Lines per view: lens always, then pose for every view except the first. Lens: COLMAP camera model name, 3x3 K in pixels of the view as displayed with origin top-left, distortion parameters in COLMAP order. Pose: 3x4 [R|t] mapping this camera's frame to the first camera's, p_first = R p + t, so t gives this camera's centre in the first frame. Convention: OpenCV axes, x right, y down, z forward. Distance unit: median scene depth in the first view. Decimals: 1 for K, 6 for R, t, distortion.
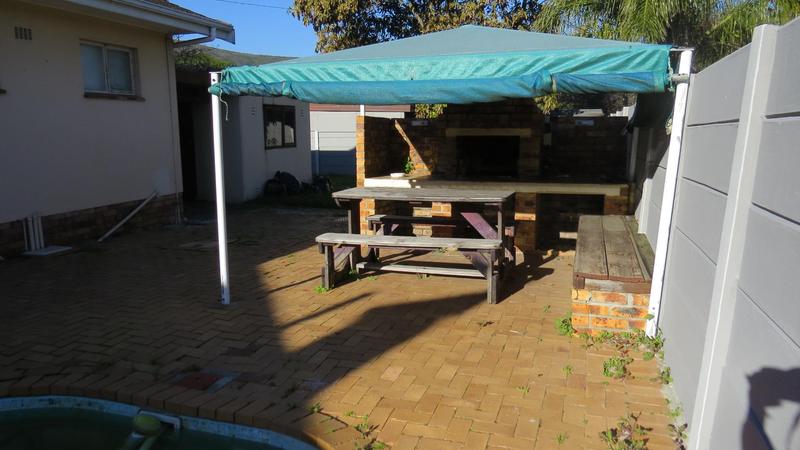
lens RADIAL K [[599.0, 0, 400.0], [0, 599.0, 225.0], [0, 0, 1]] dist [-0.032220, 0.000733]
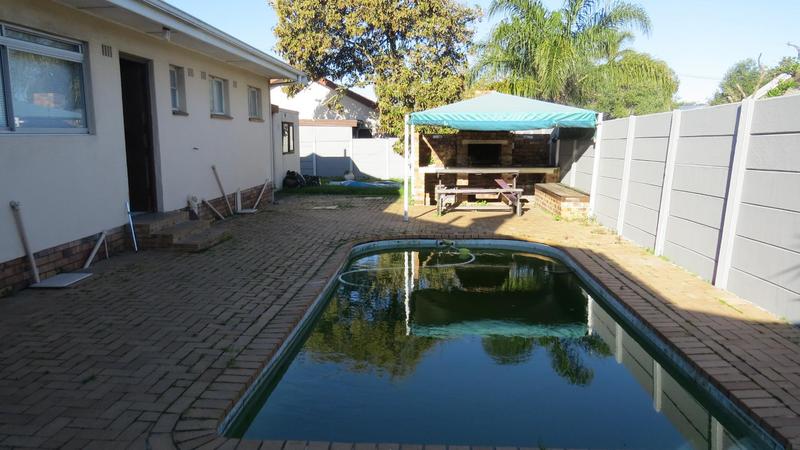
lens RADIAL K [[585.8, 0, 400.0], [0, 585.8, 225.0], [0, 0, 1]] dist [-0.006455, 0.002346]
pose [[0.969536, -0.030047, 0.243098, -0.593337], [0.033549, 0.999384, -0.010280, 0.122686], [-0.242640, 0.018122, 0.969947, -0.762283]]
